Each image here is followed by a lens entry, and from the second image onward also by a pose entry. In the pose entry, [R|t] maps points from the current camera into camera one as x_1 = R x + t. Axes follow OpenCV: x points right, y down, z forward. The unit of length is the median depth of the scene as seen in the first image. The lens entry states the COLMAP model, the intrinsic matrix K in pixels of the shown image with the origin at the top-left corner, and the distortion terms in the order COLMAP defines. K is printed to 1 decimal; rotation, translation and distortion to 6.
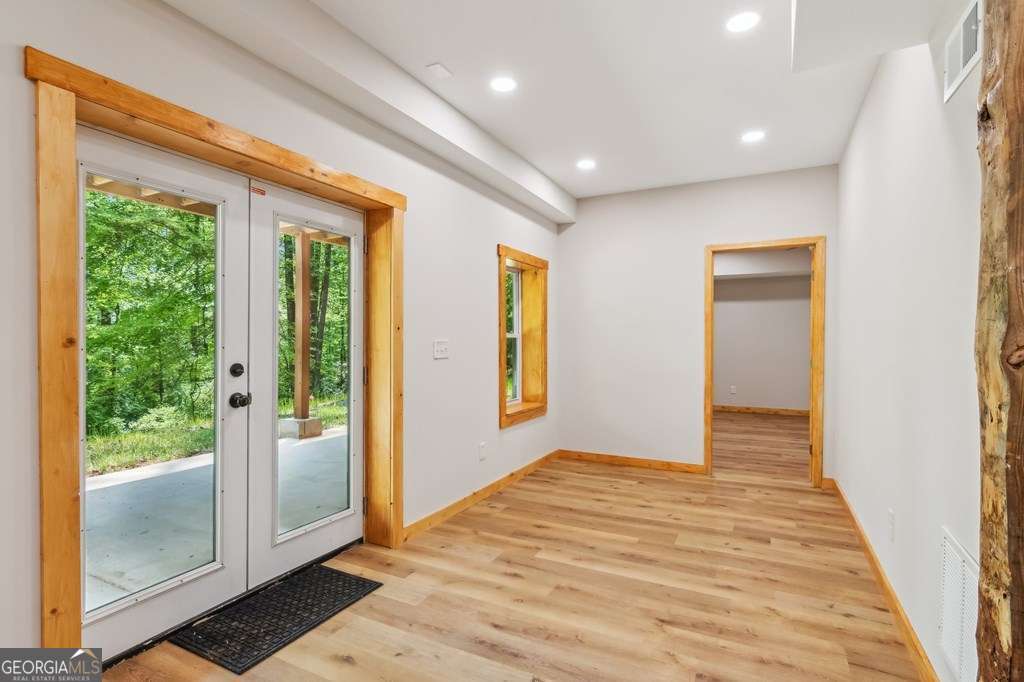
lens RADIAL K [[495.4, 0, 512.3], [0, 495.4, 346.4], [0, 0, 1]] dist [-0.000982, 0.003738]
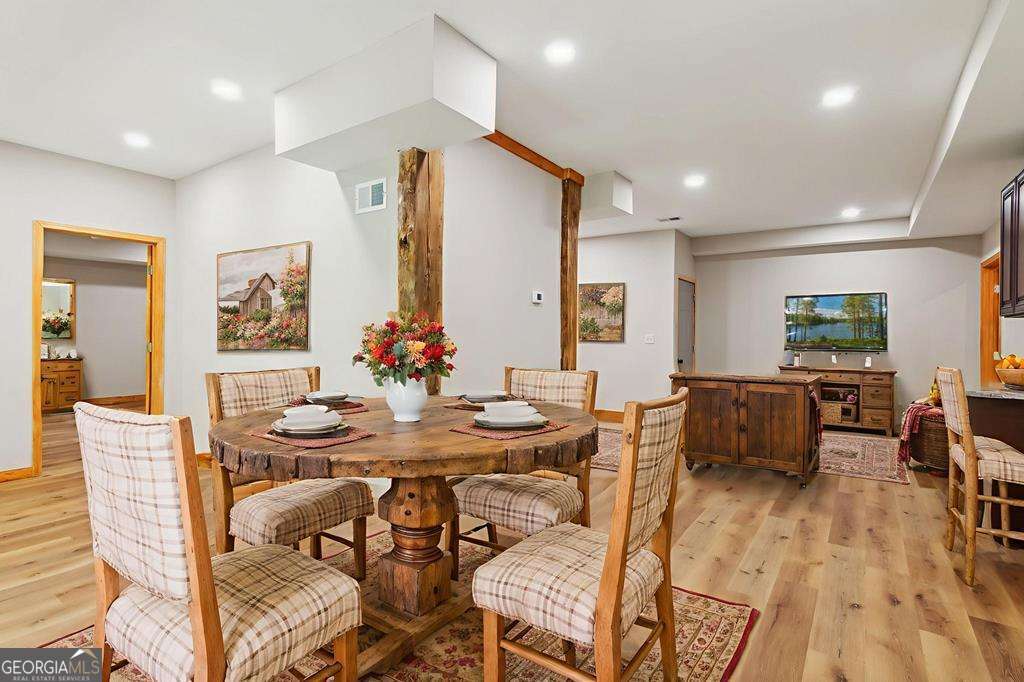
lens RADIAL K [[495.4, 0, 513.5], [0, 495.4, 337.7], [0, 0, 1]] dist [-0.000982, 0.003738]
pose [[0.134658, -0.004775, 0.990881, -0.456860], [-0.000842, 0.999987, 0.004933, 0.004381], [-0.990892, -0.001499, 0.134652, 0.031431]]
